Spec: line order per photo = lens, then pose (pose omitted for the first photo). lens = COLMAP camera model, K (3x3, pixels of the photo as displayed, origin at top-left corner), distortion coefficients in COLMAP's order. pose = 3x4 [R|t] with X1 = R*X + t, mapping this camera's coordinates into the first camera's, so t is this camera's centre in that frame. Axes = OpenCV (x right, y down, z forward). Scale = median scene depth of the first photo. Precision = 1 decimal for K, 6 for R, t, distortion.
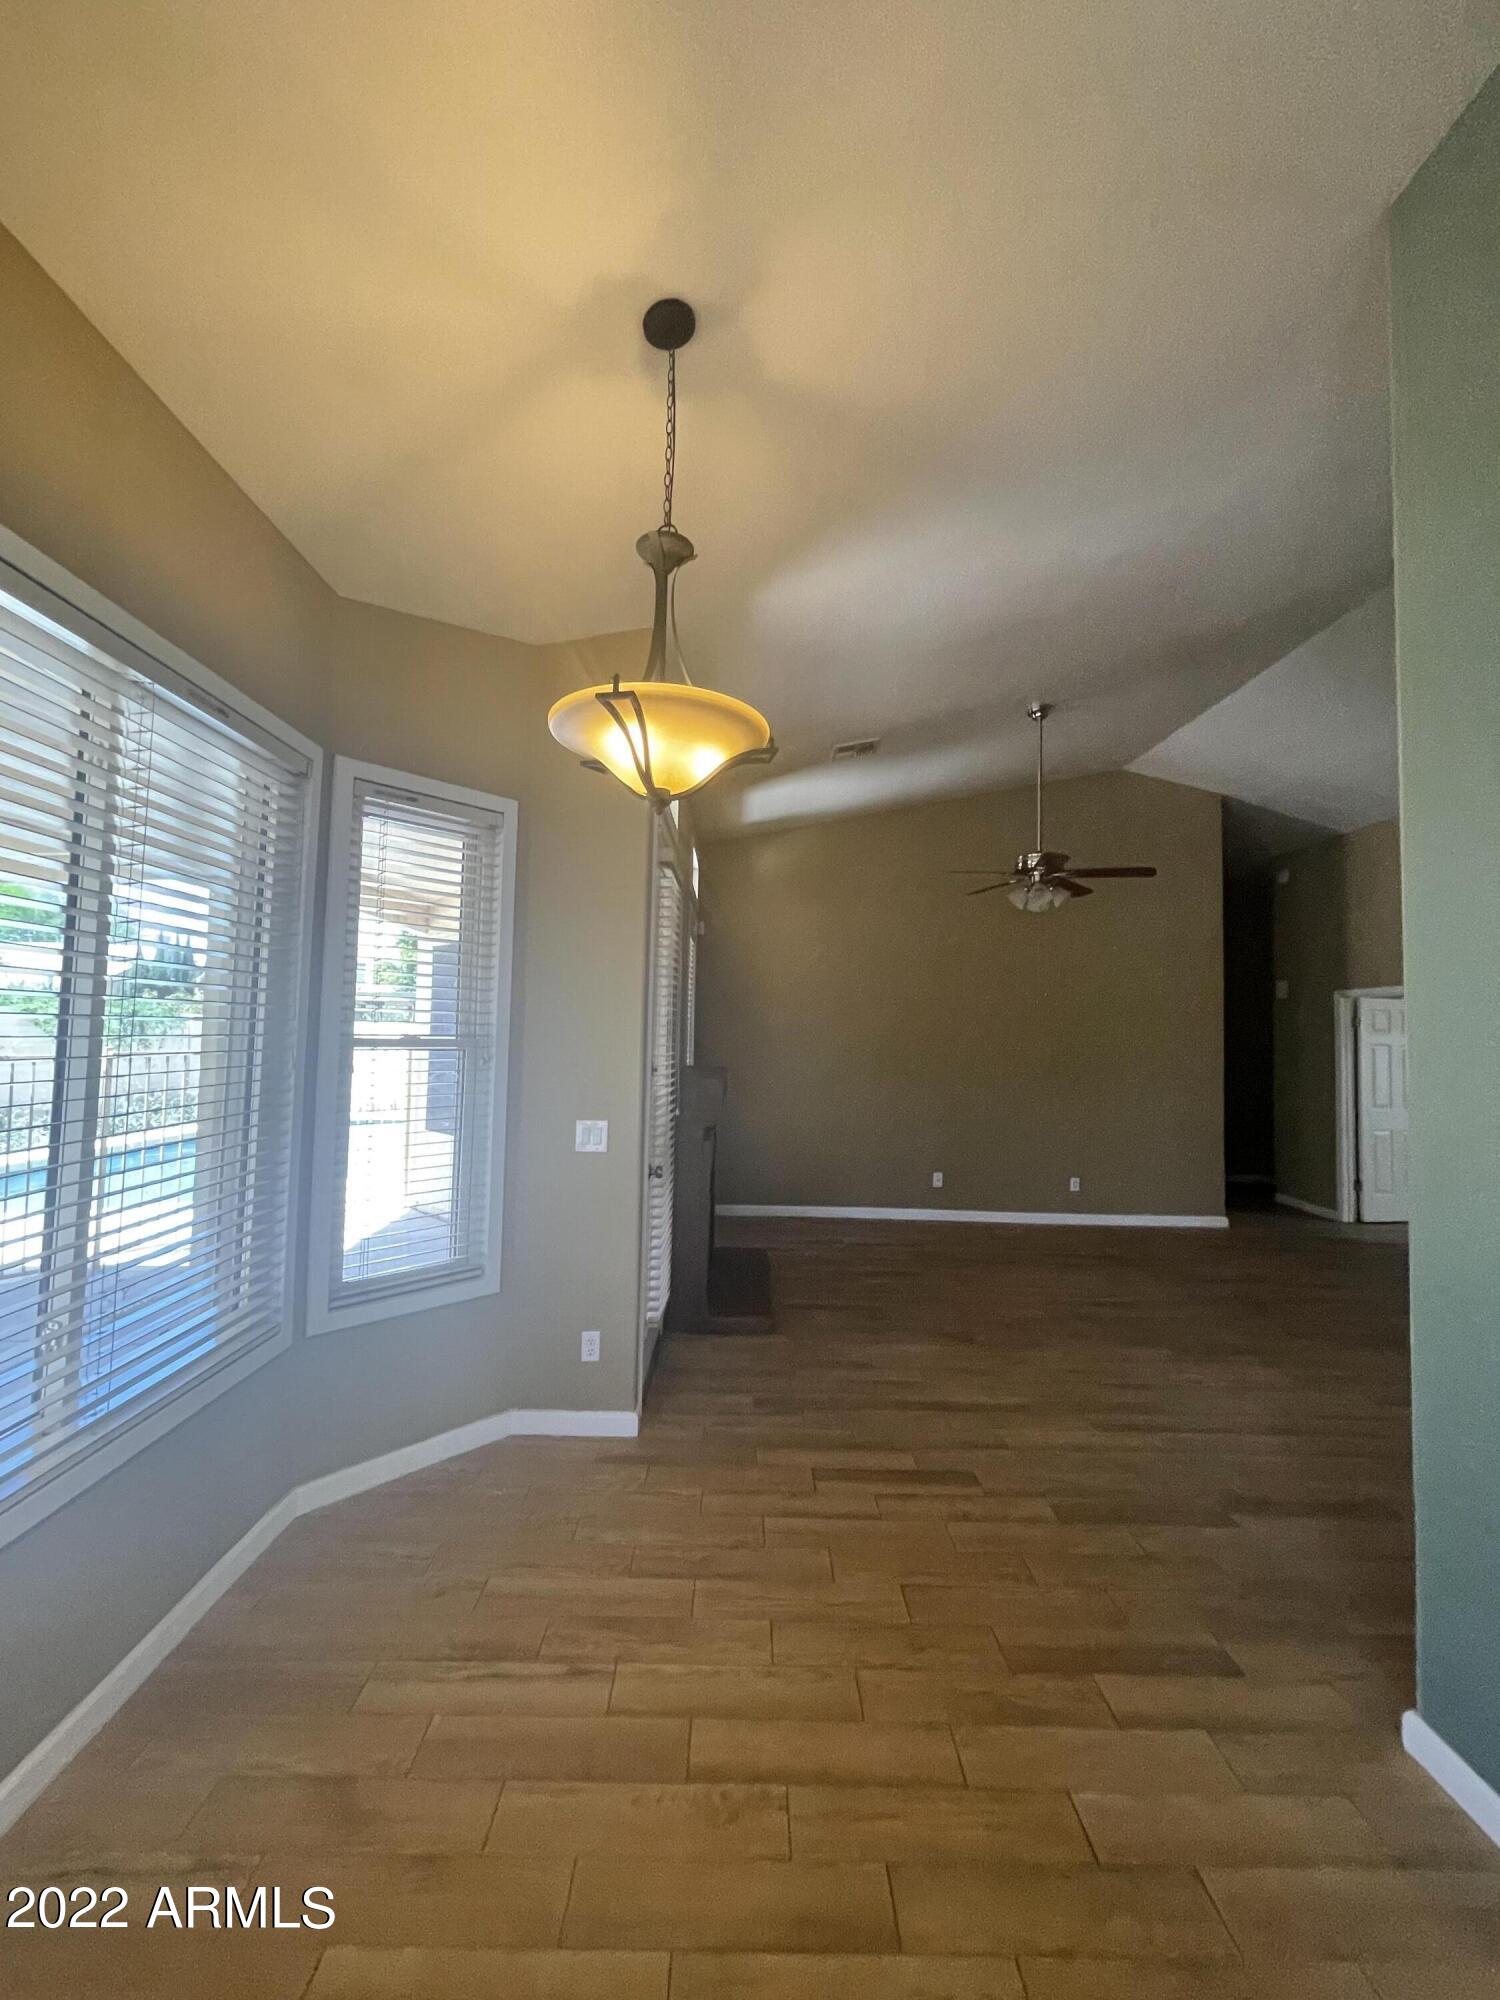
lens RADIAL K [[805.4, 0, 747.1], [0, 805.4, 996.1], [0, 0, 1]] dist [-0.001881, -0.000141]
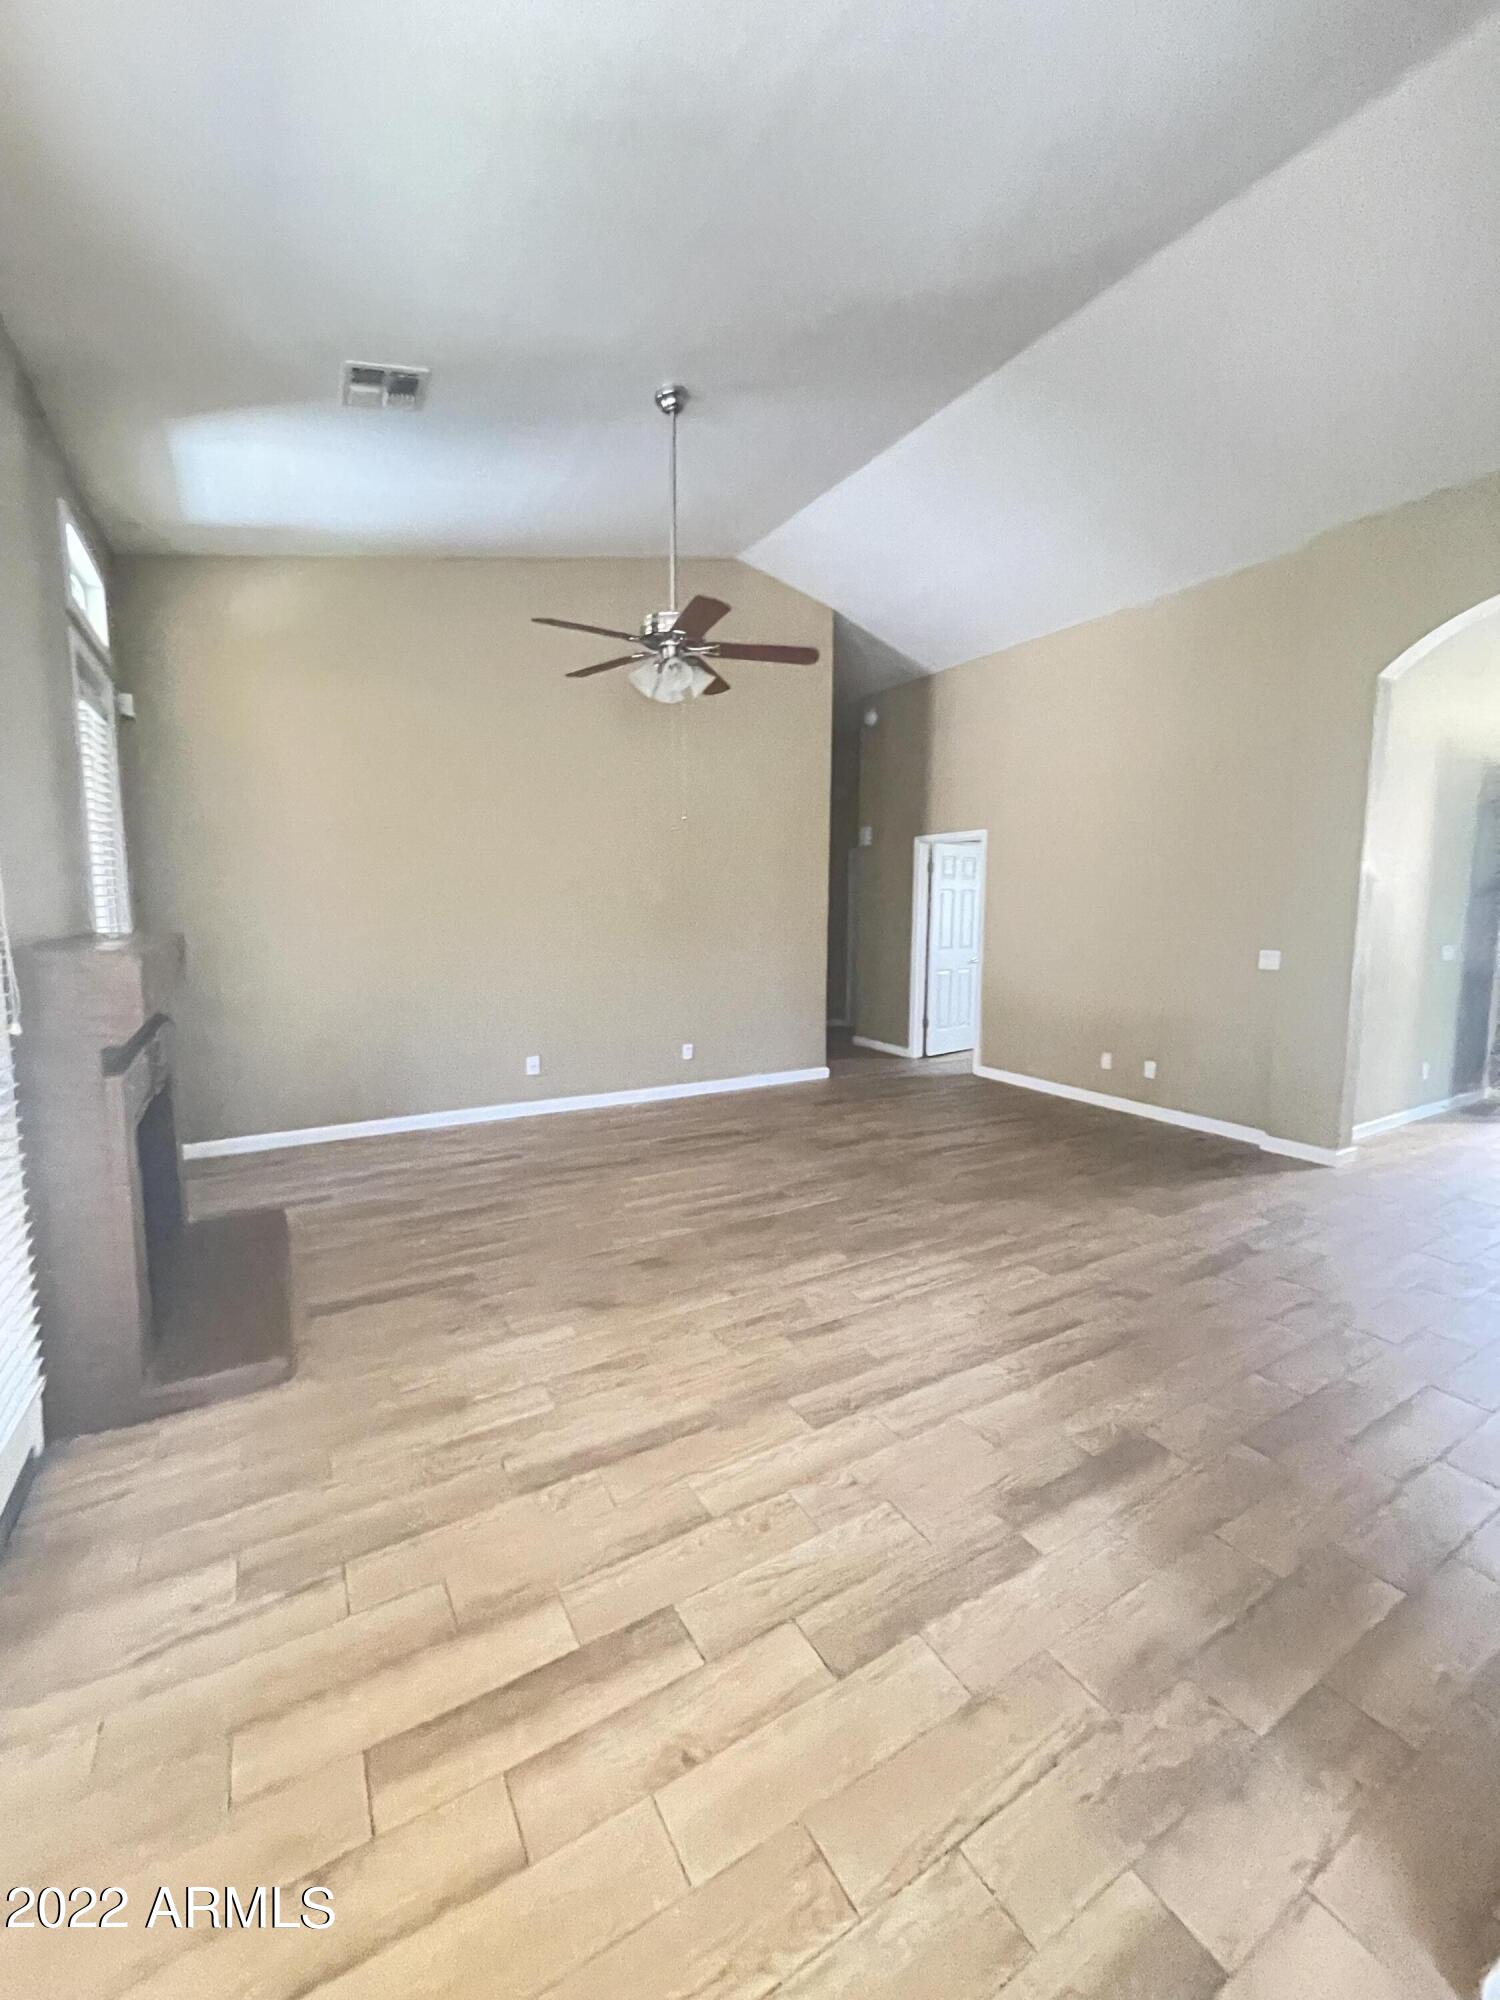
lens RADIAL K [[805.4, 0, 747.1], [0, 805.4, 996.1], [0, 0, 1]] dist [-0.001881, -0.000141]
pose [[0.863072, -0.071388, 0.500011, 0.038402], [-0.016791, 0.985359, 0.169666, 0.032835], [-0.504802, -0.154829, 0.849237, 0.306170]]
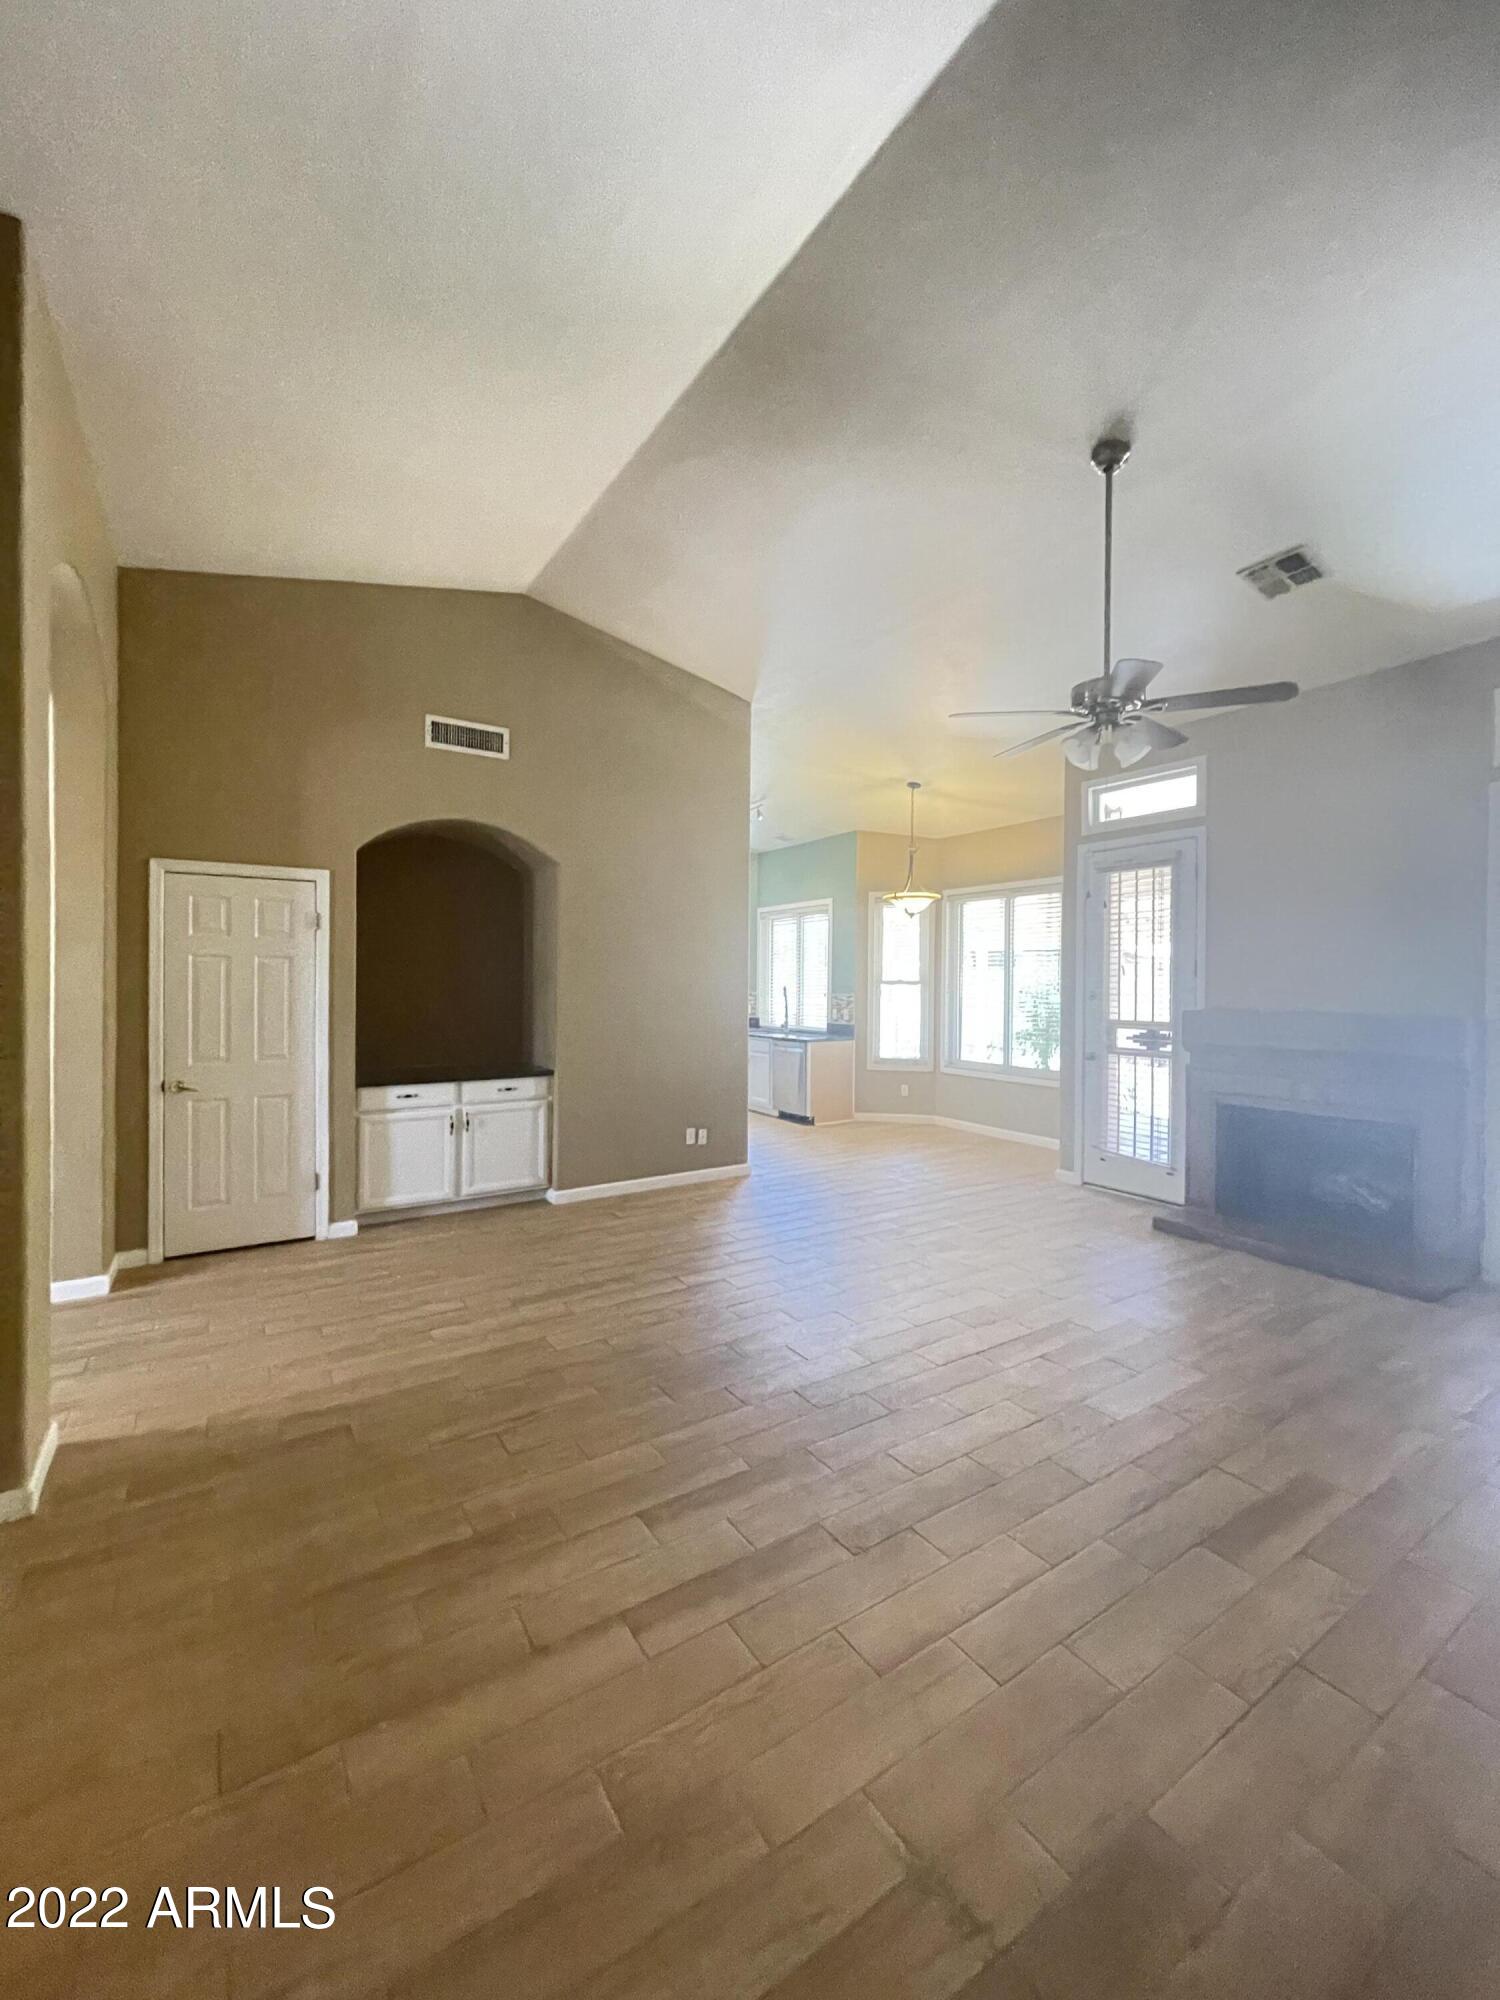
lens RADIAL K [[814.3, 0, 748.0], [0, 814.3, 992.6], [0, 0, 1]] dist [0.001149, -0.000188]
pose [[-0.837571, -0.016519, -0.546079, 0.931908], [0.006391, 0.999178, -0.040028, 0.100866], [0.546291, -0.037016, -0.836777, 1.343001]]
